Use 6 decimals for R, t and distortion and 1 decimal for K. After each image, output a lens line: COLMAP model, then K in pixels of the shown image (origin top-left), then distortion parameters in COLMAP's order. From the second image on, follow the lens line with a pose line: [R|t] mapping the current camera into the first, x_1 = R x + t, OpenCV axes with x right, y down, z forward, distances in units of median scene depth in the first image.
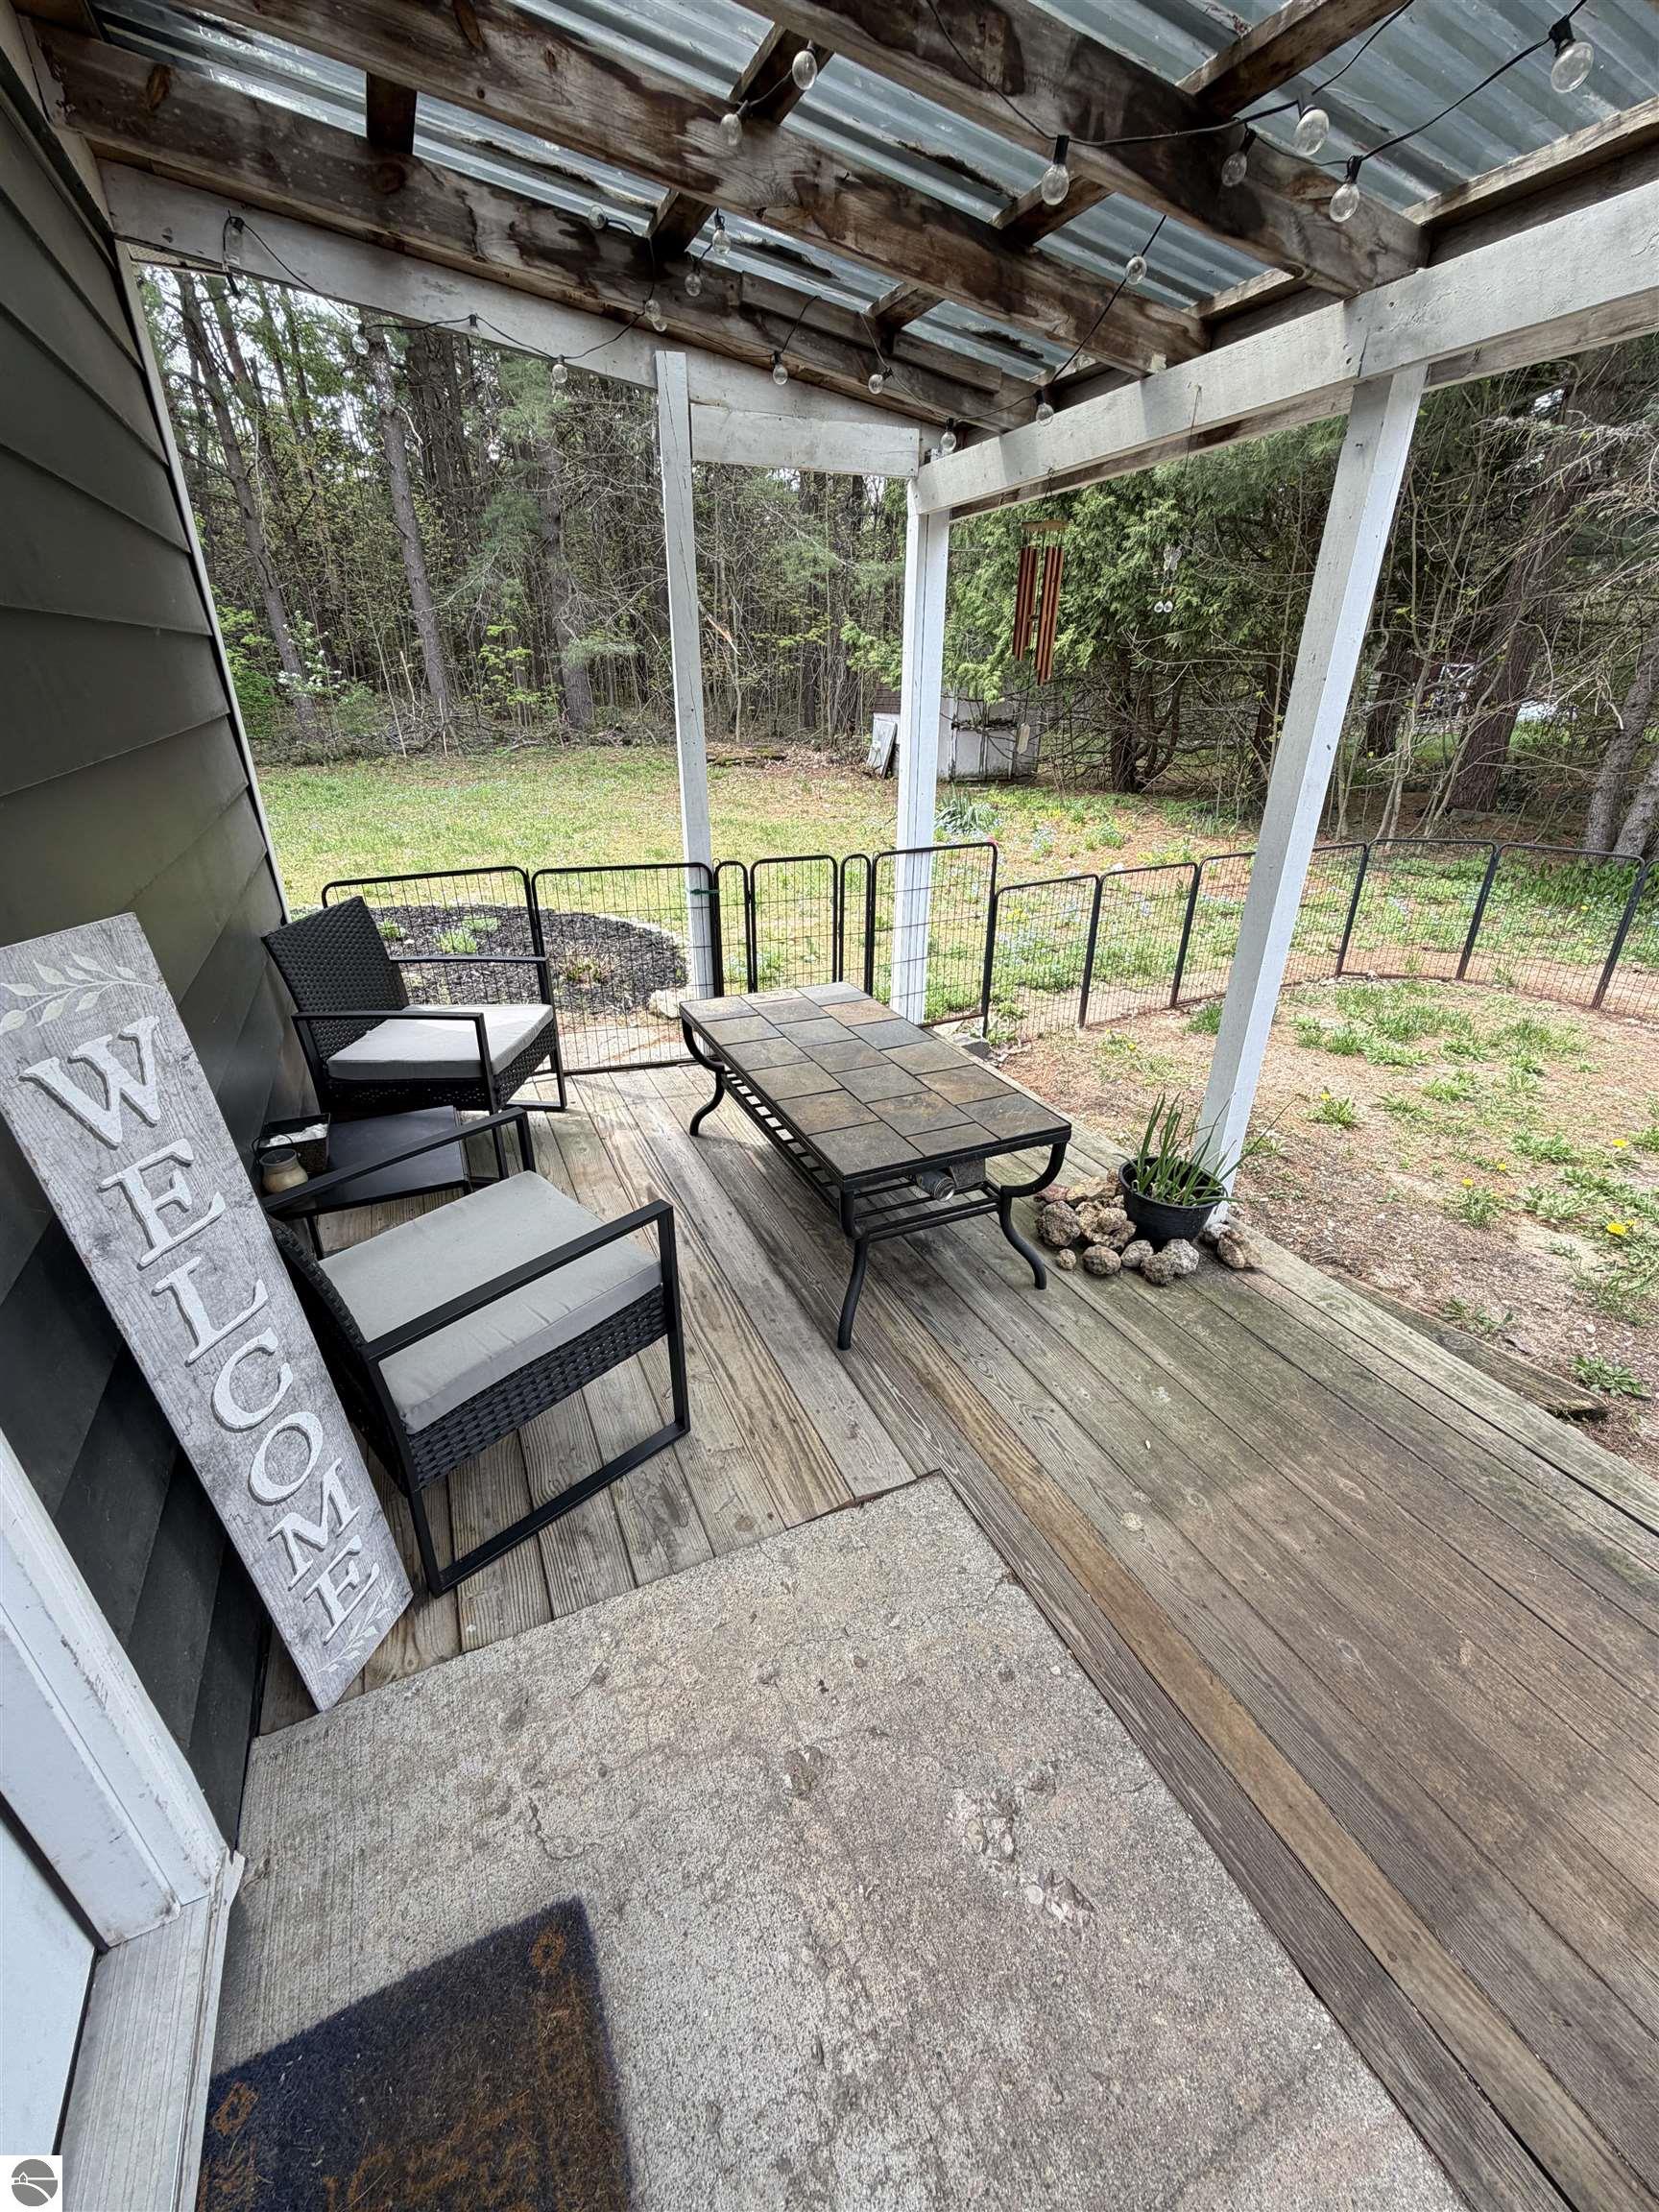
lens RADIAL K [[880.3, 0, 833.4], [0, 880.3, 1102.9], [0, 0, 1]] dist [0.001334, 0.000261]
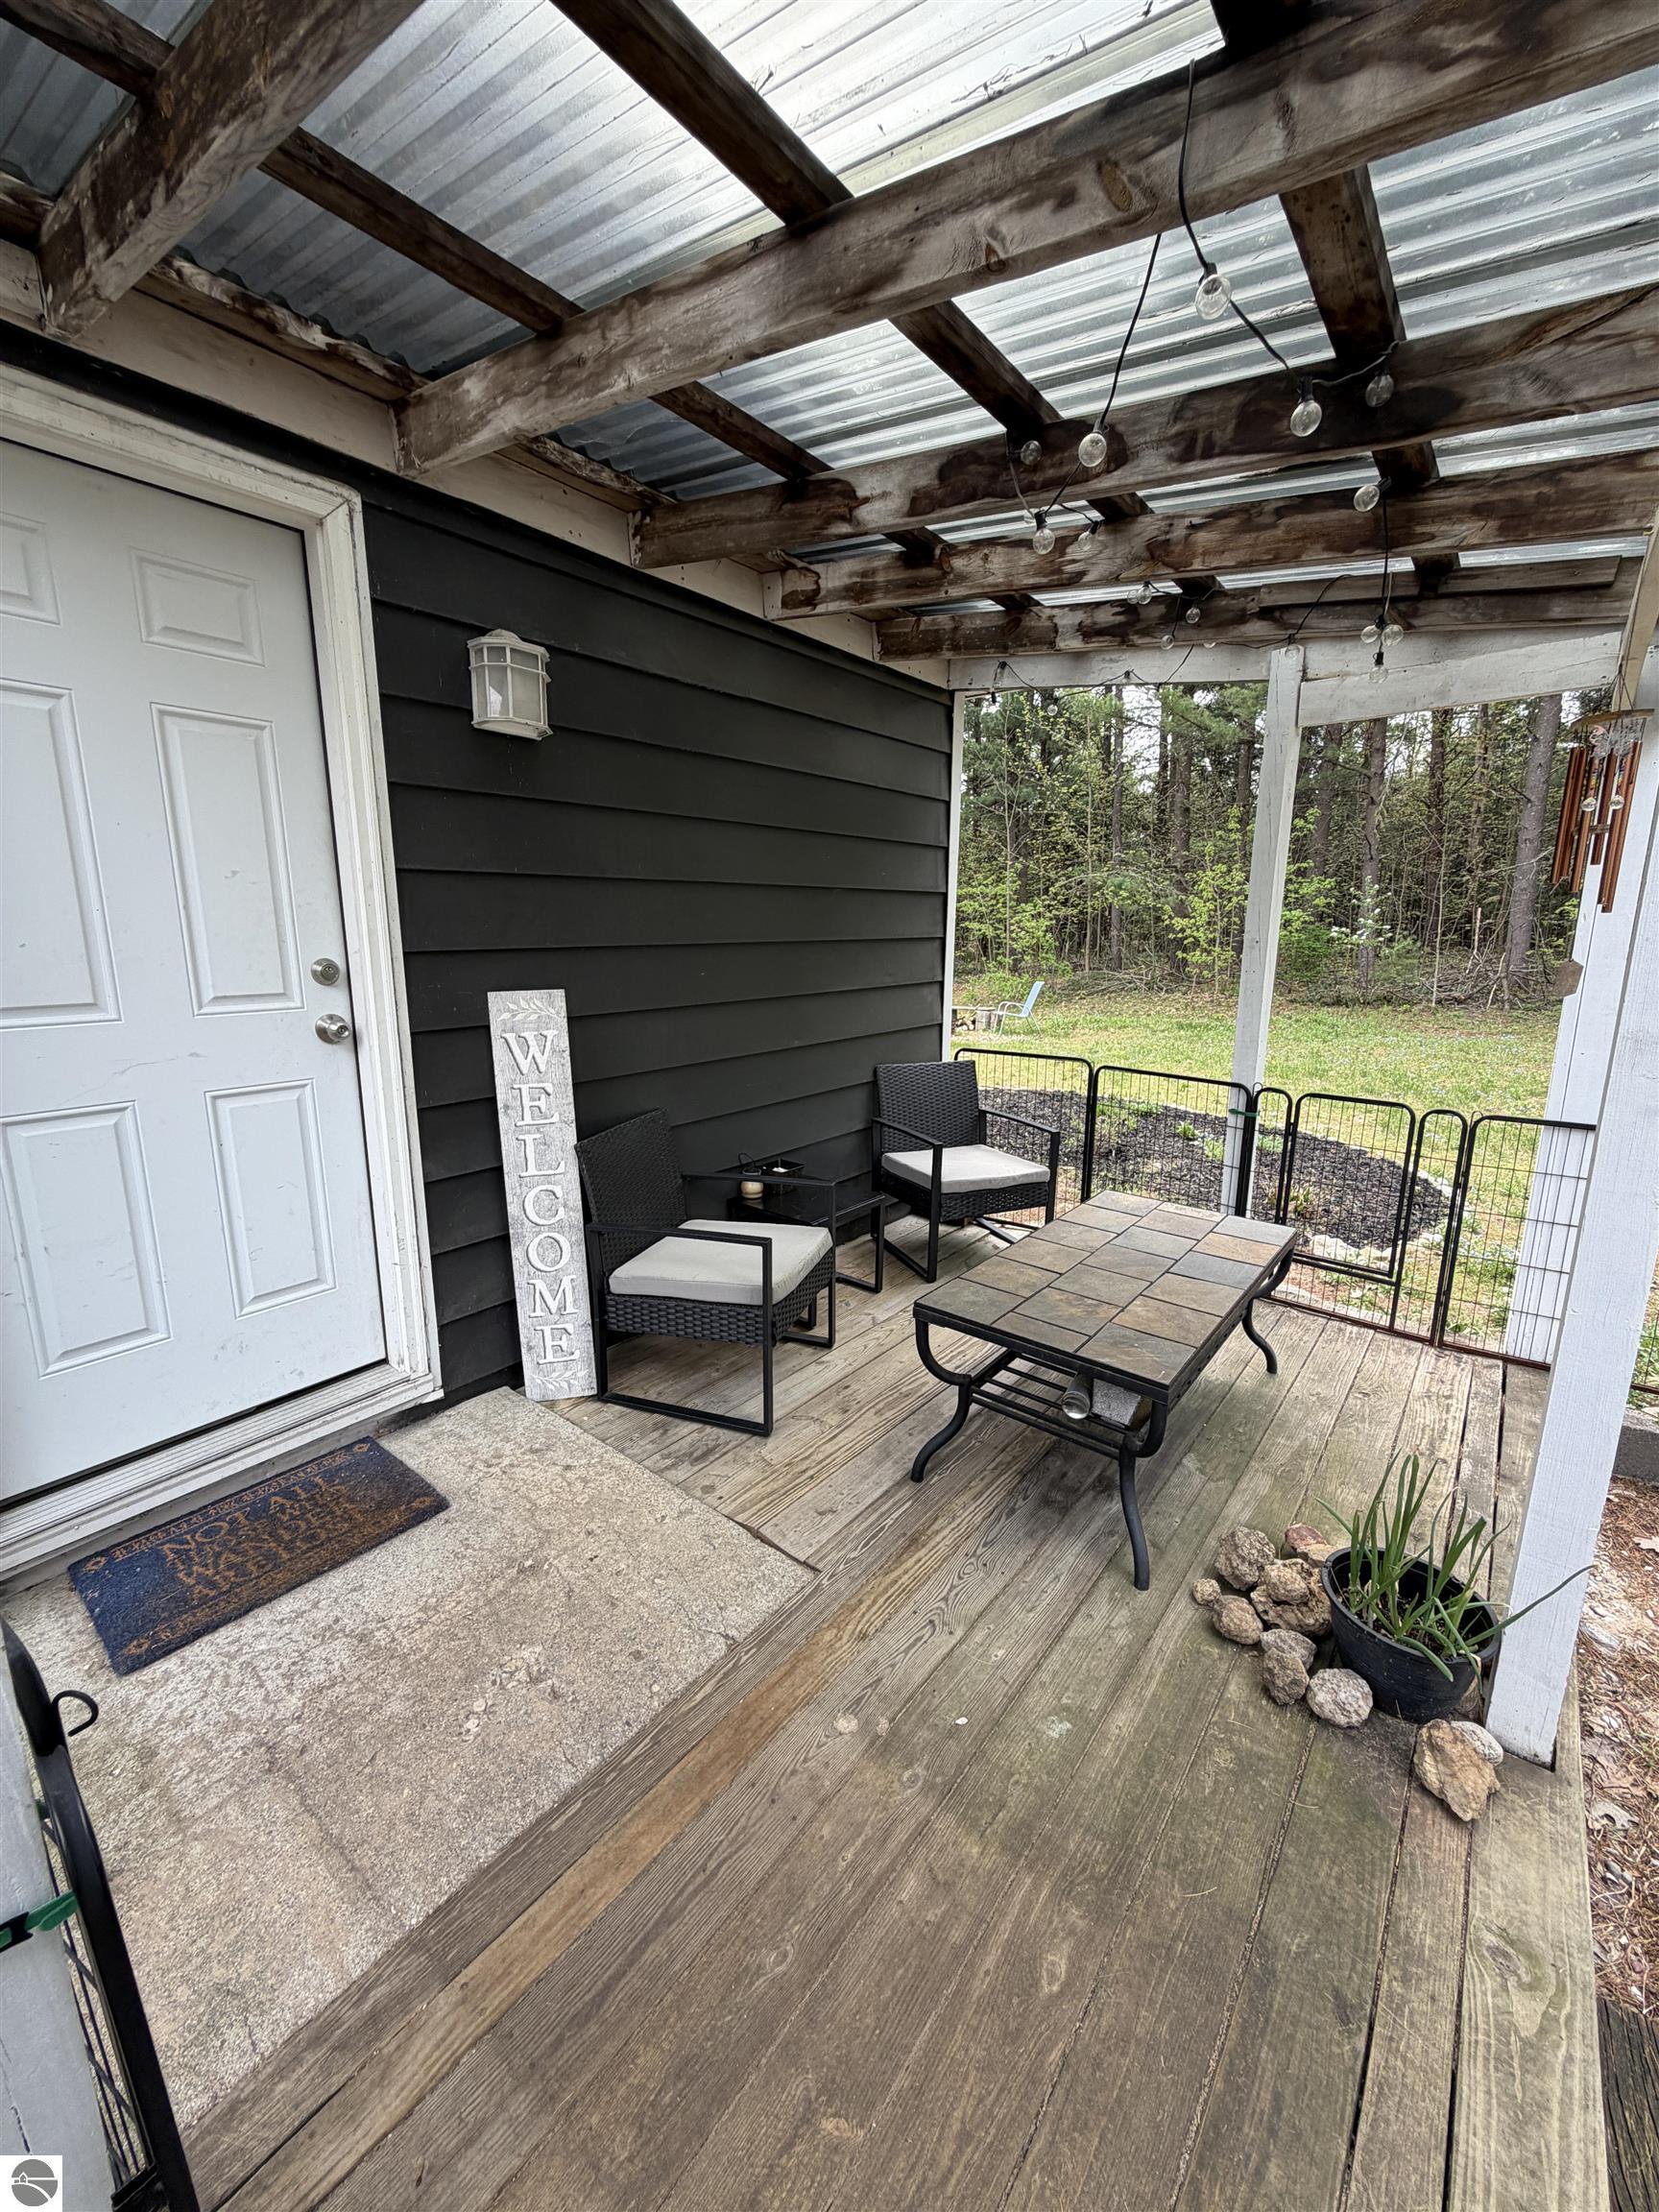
lens RADIAL K [[880.3, 0, 834.2], [0, 880.3, 1106.7], [0, 0, 1]] dist [0.001334, 0.000261]
pose [[0.445436, 0.177264, -0.877590, 1.033073], [-0.395239, 0.918454, -0.015092, -0.102268], [0.803351, 0.353580, 0.479174, 0.315964]]
